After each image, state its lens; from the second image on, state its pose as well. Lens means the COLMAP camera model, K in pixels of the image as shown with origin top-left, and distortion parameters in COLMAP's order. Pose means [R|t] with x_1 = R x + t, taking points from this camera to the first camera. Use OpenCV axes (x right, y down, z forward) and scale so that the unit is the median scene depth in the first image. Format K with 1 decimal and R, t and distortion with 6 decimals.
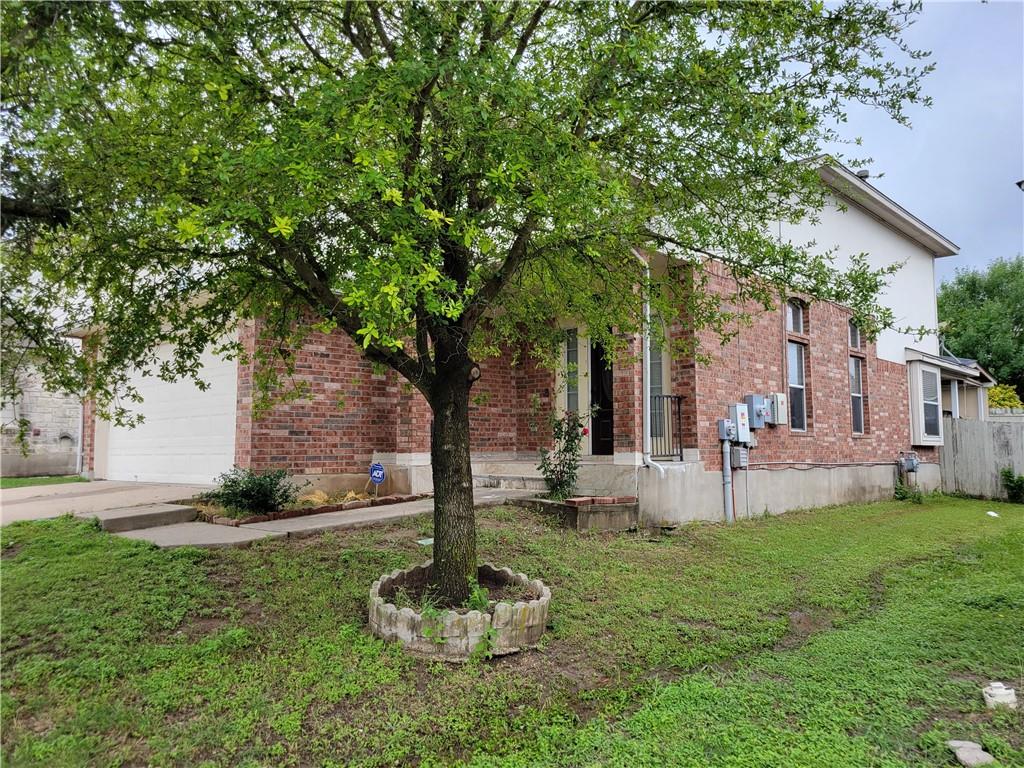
lens RADIAL K [[775.6, 0, 507.2], [0, 775.6, 389.9], [0, 0, 1]] dist [0.045481, -0.029879]
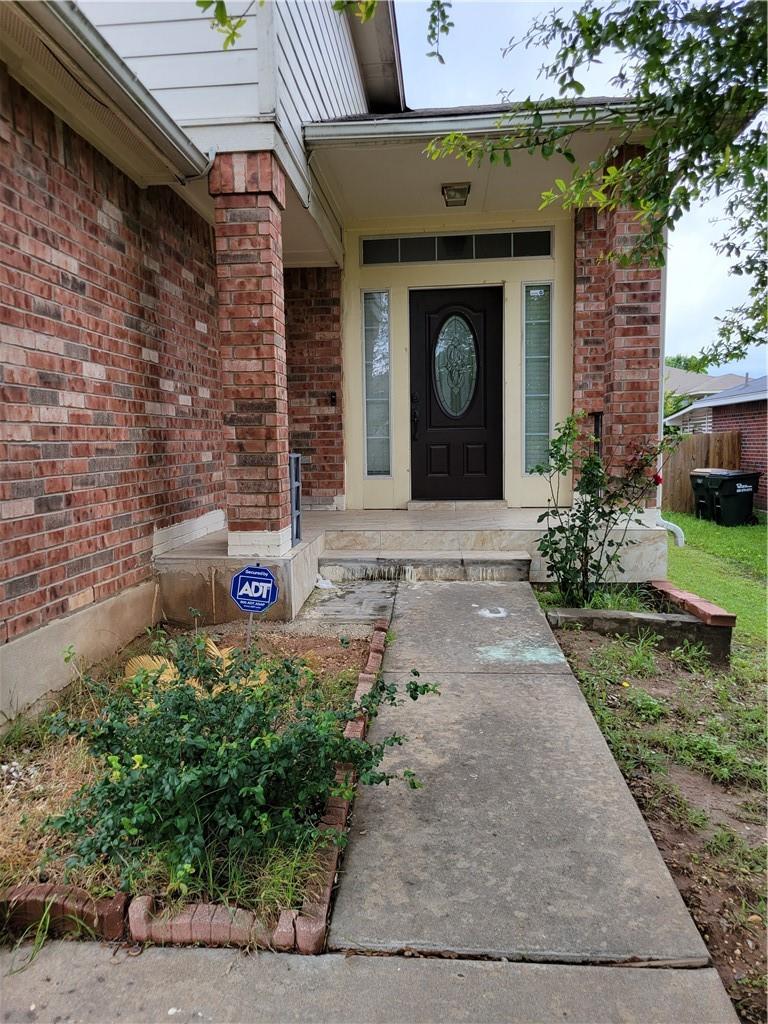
lens RADIAL K [[775.6, 0, 373.5], [0, 775.6, 516.3], [0, 0, 1]] dist [0.045481, -0.029879]
pose [[0.790812, -0.064196, 0.608683, -0.307494], [-0.035843, 0.987920, 0.150761, 0.001980], [-0.611009, -0.141041, 0.778958, 0.527240]]
